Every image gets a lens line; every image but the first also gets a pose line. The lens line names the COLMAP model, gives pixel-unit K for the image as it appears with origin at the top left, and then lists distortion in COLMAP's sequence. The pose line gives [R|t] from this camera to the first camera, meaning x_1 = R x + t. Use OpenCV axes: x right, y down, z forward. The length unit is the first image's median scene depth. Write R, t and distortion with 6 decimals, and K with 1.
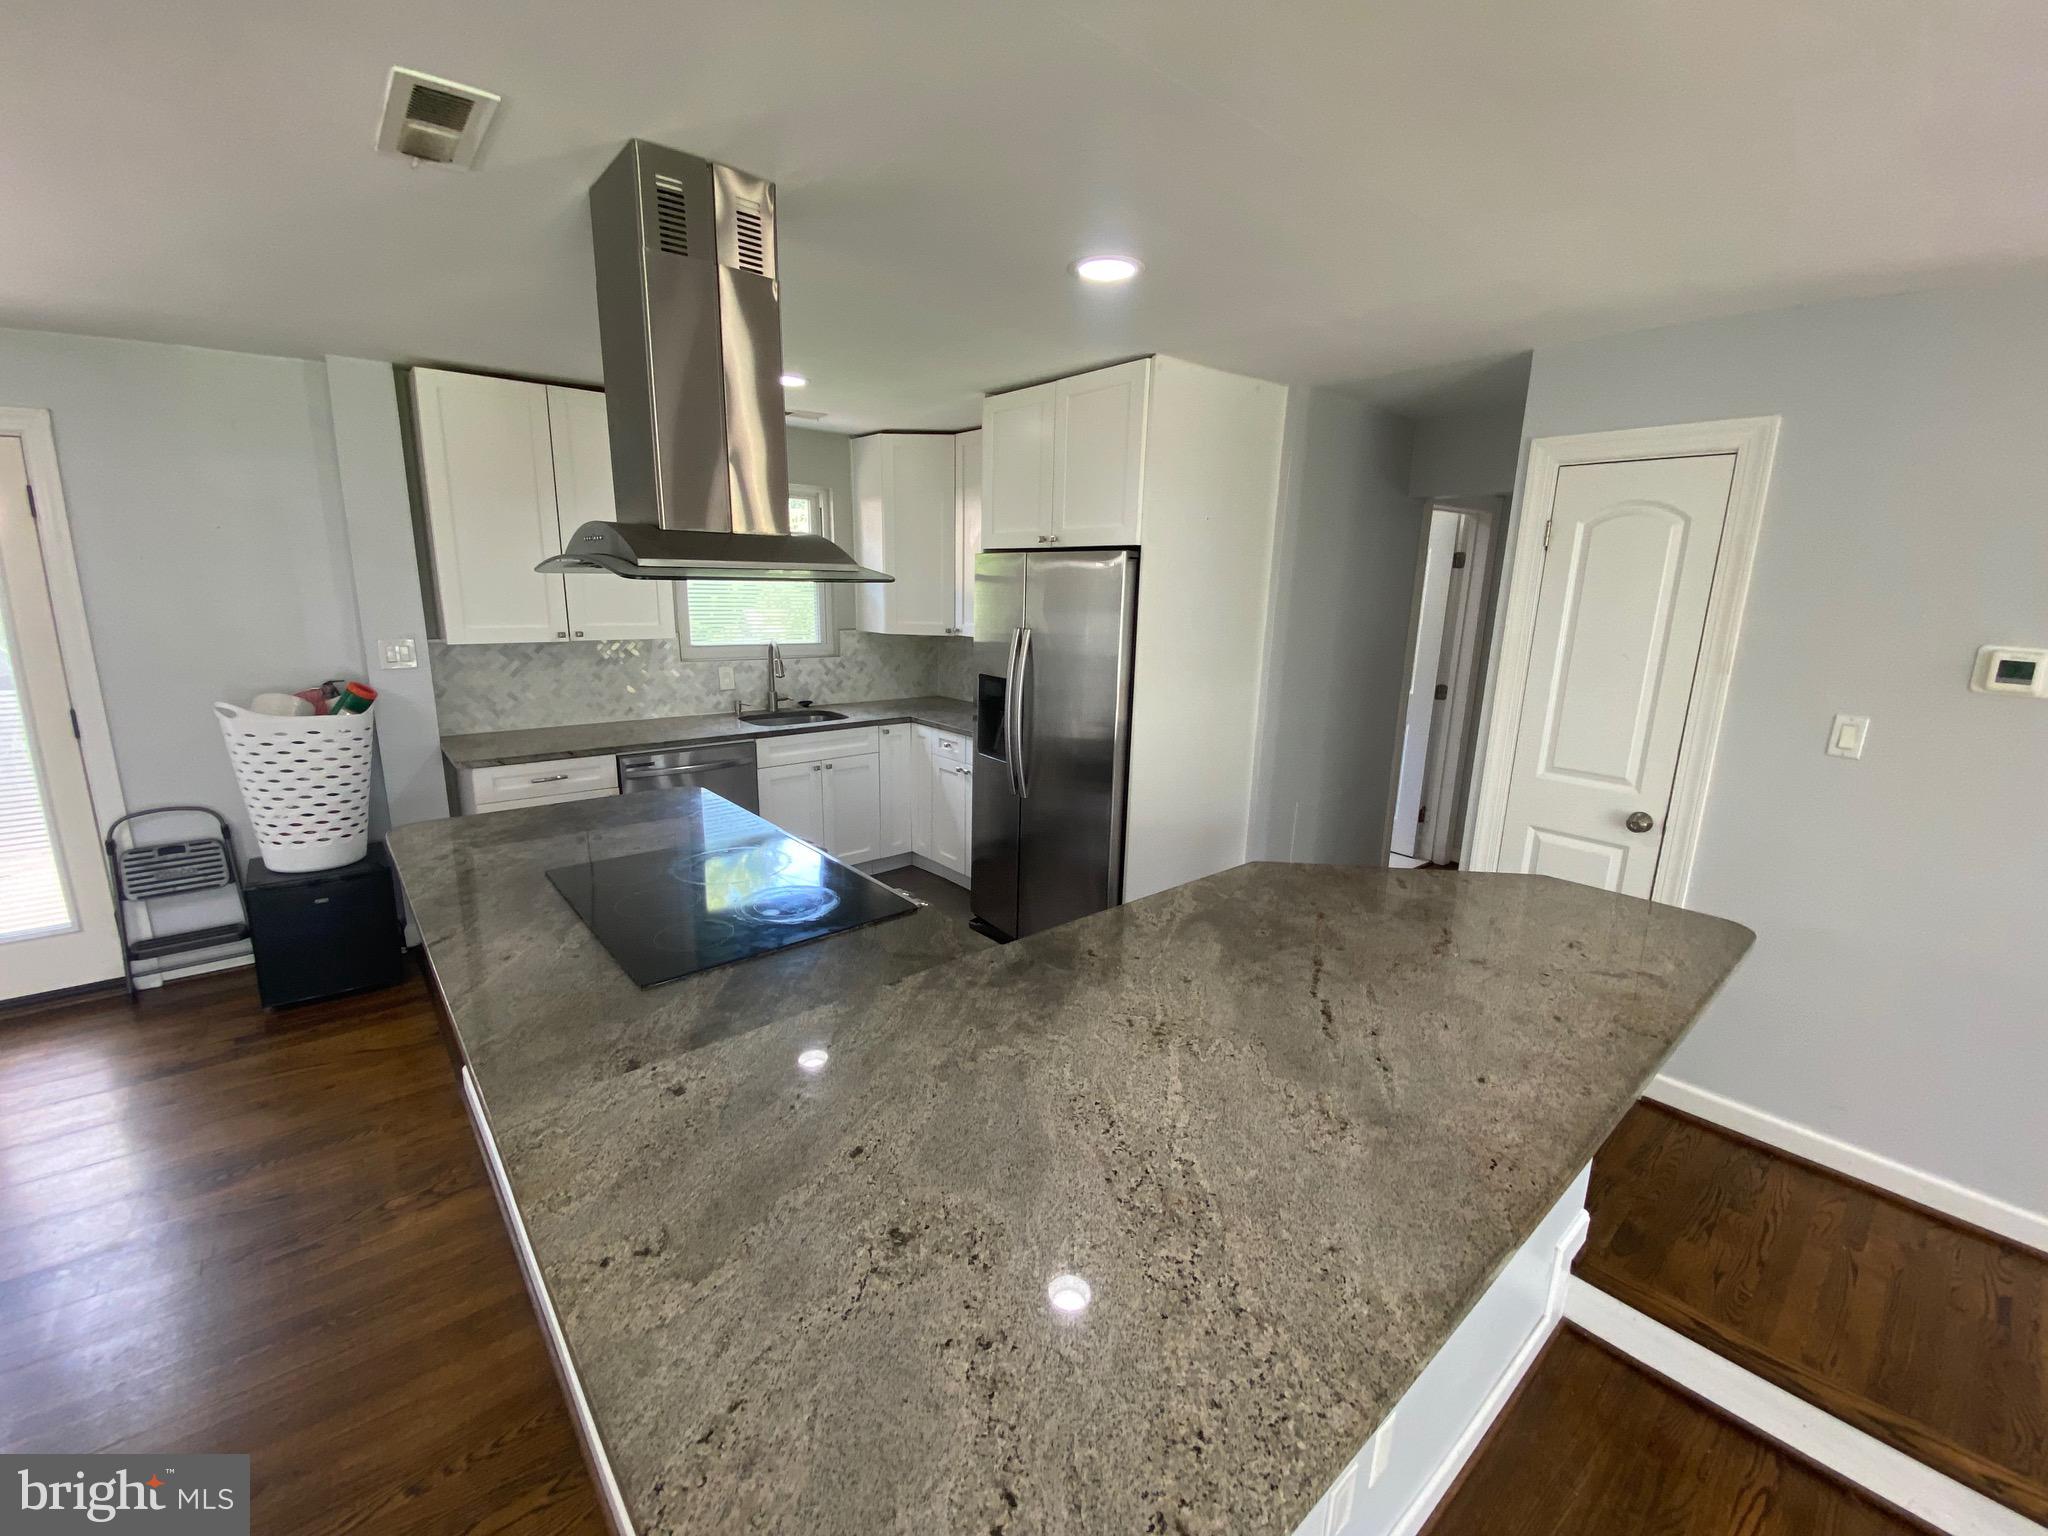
lens RADIAL K [[839.1, 0, 1012.6], [0, 839.1, 757.9], [0, 0, 1]] dist [0.001675, -0.014545]
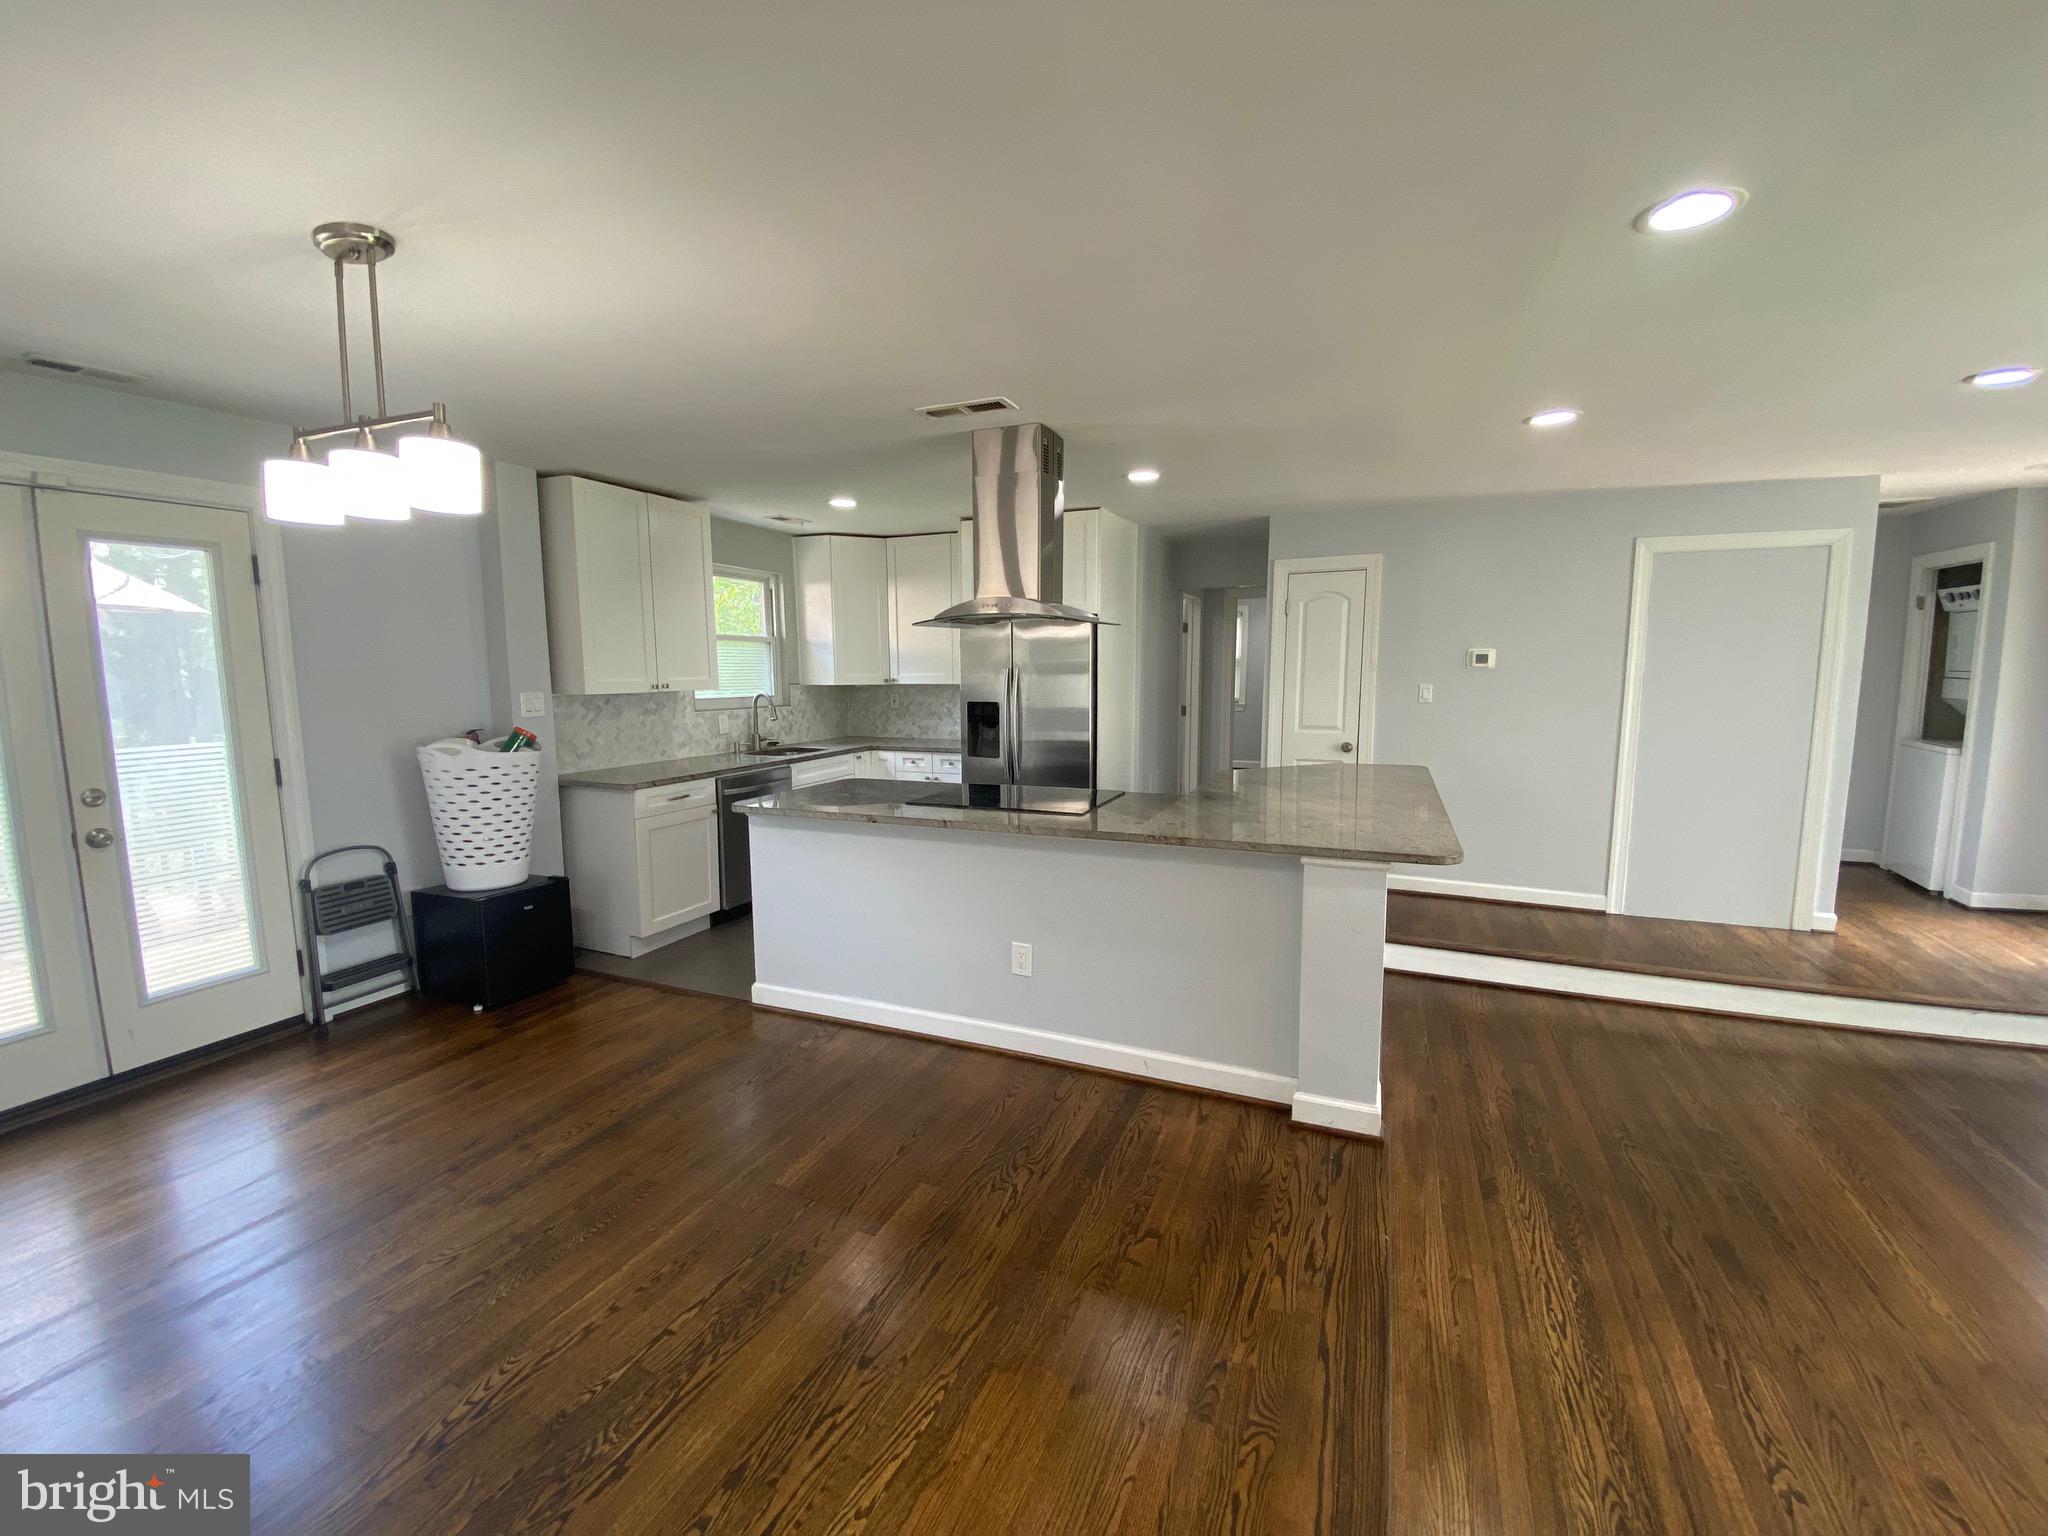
lens RADIAL K [[835.6, 0, 1016.7], [0, 835.6, 760.9], [0, 0, 1]] dist [0.016215, -0.018763]
pose [[0.895236, -0.077875, 0.438735, -0.659539], [0.116836, 0.991185, -0.062469, 0.110992], [-0.430003, 0.107184, 0.896443, -0.358915]]
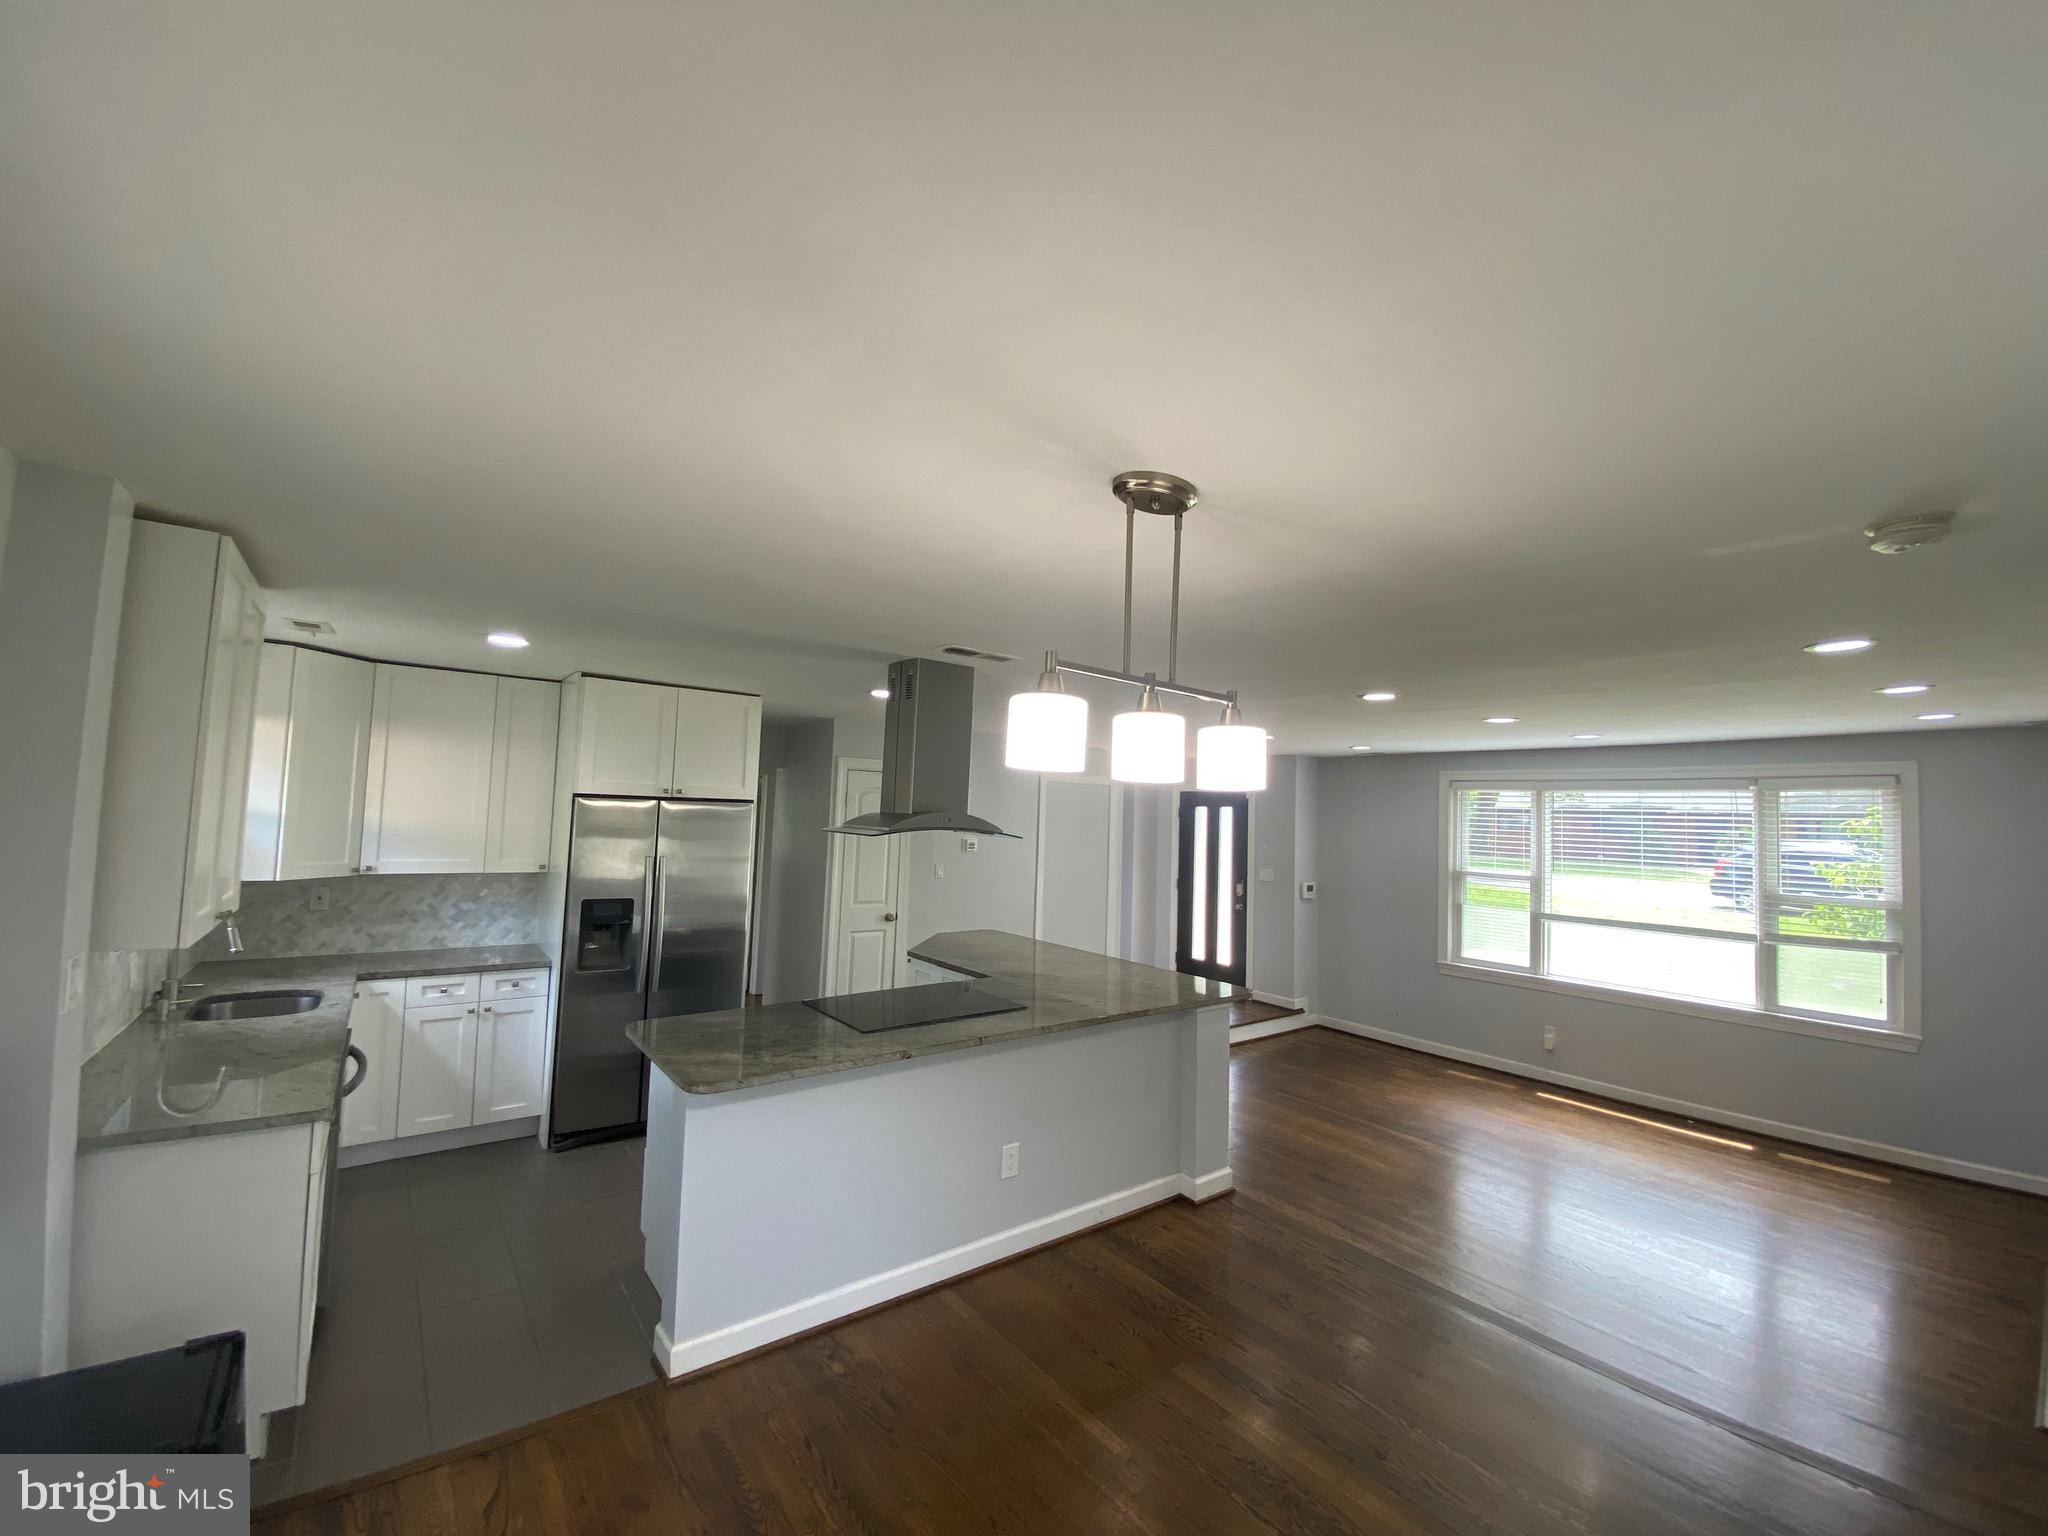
lens RADIAL K [[842.1, 0, 1028.1], [0, 842.1, 766.2], [0, 0, 1]] dist [0.015934, -0.019873]
pose [[0.044541, 0.035551, 0.998375, -1.267155], [0.171927, 0.984183, -0.042716, -0.136954], [-0.984102, 0.173550, 0.037725, 0.350771]]
